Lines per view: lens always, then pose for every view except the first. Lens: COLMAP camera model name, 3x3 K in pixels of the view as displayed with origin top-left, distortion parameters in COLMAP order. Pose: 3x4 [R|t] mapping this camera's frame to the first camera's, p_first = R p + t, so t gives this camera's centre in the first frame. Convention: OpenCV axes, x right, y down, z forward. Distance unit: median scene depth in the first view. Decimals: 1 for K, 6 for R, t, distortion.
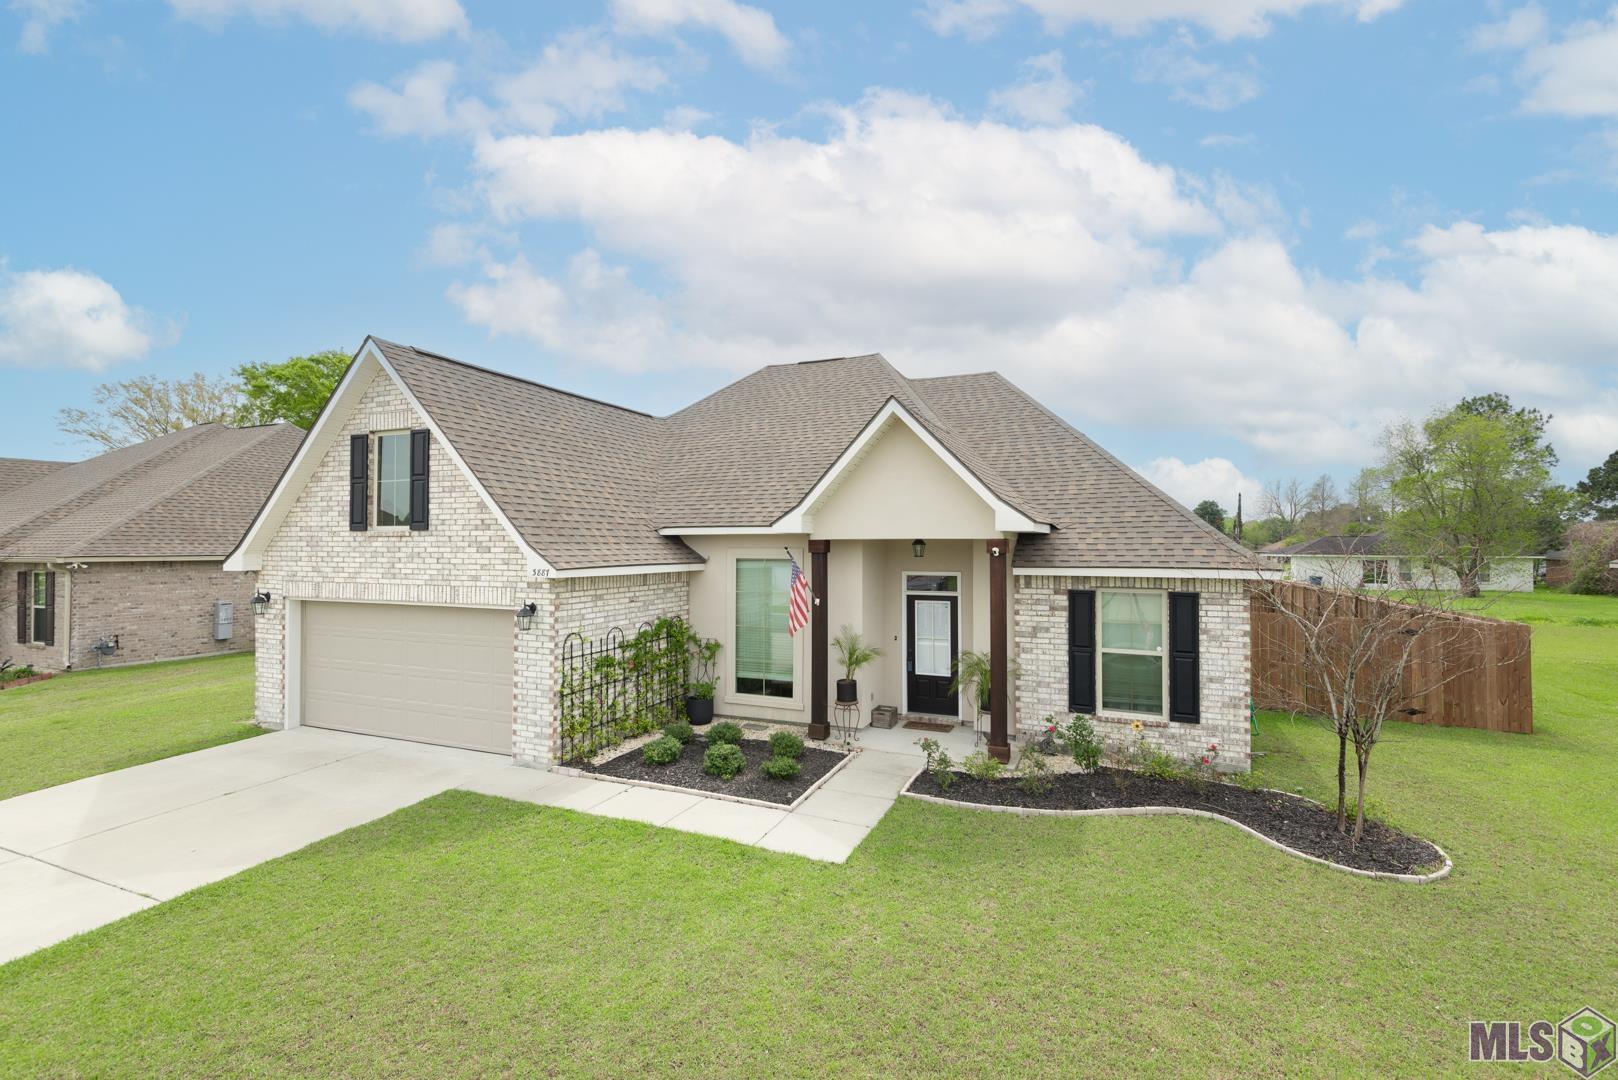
lens RADIAL K [[699.4, 0, 809.0], [0, 699.4, 540.0], [0, 0, 1]] dist [0.020667, -0.009984]
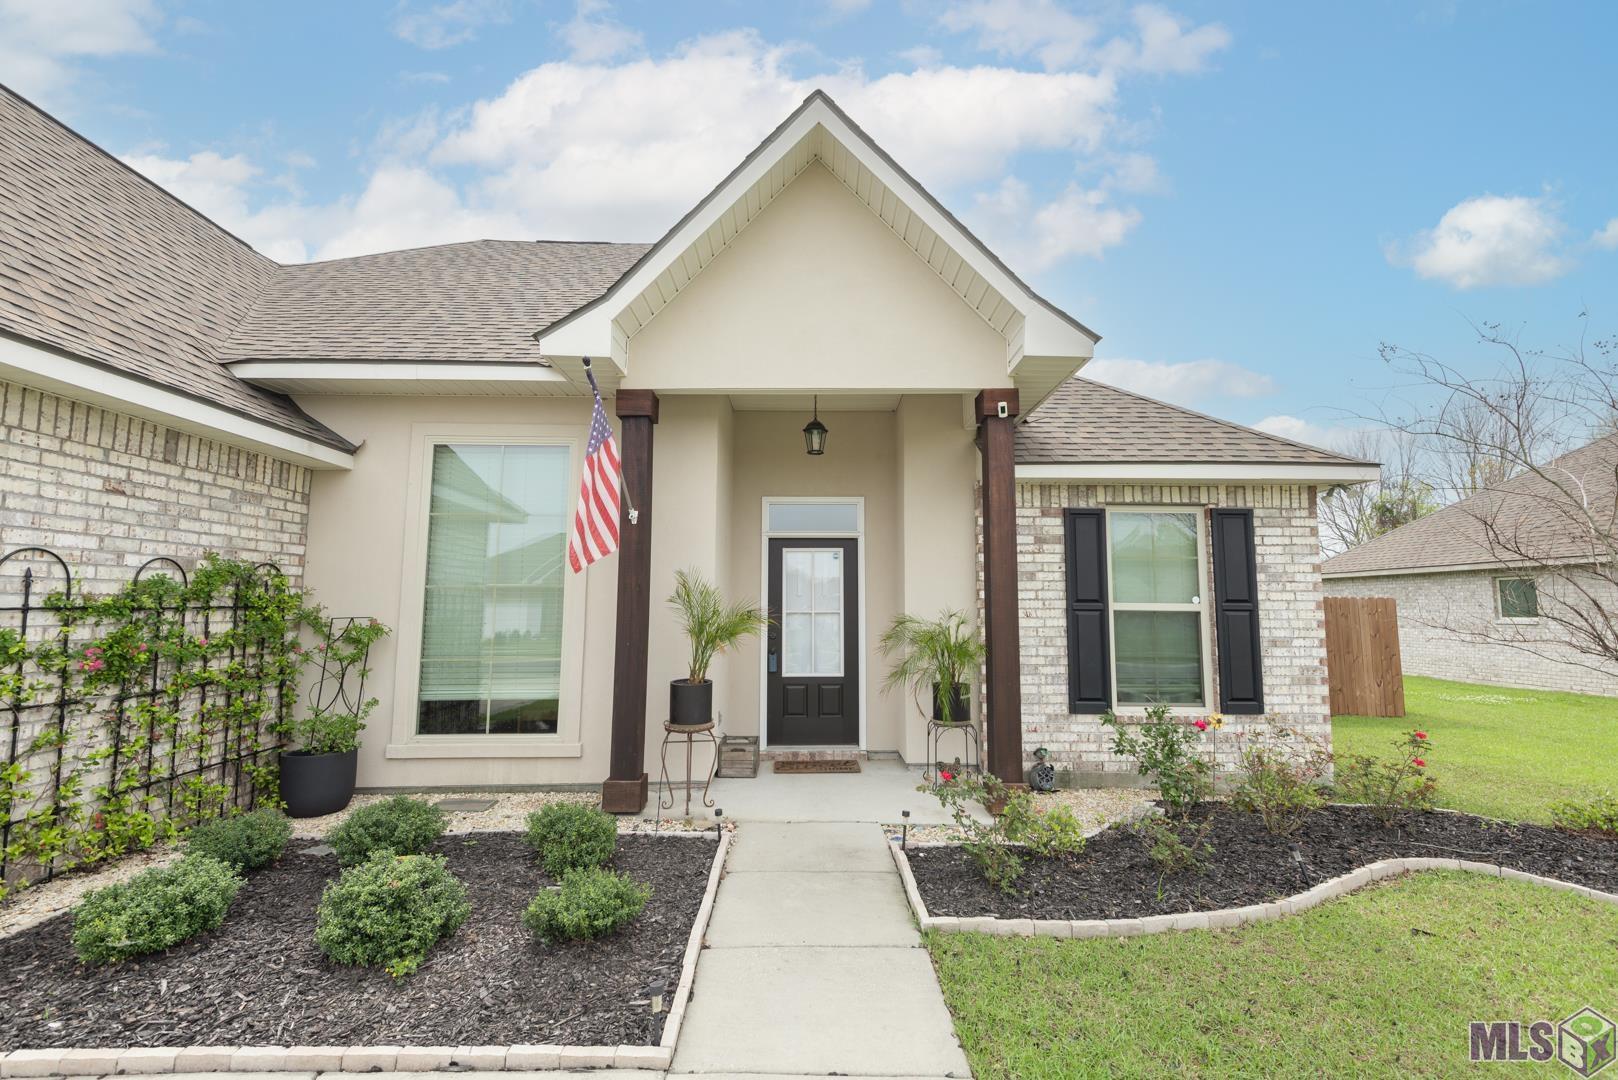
lens RADIAL K [[699.4, 0, 809.0], [0, 699.4, 540.0], [0, 0, 1]] dist [0.020667, -0.009984]
pose [[0.907693, 0.044323, 0.417288, -0.077745], [-0.006477, 0.995768, -0.091678, 0.149177], [-0.419586, 0.080513, 0.904138, 0.526423]]
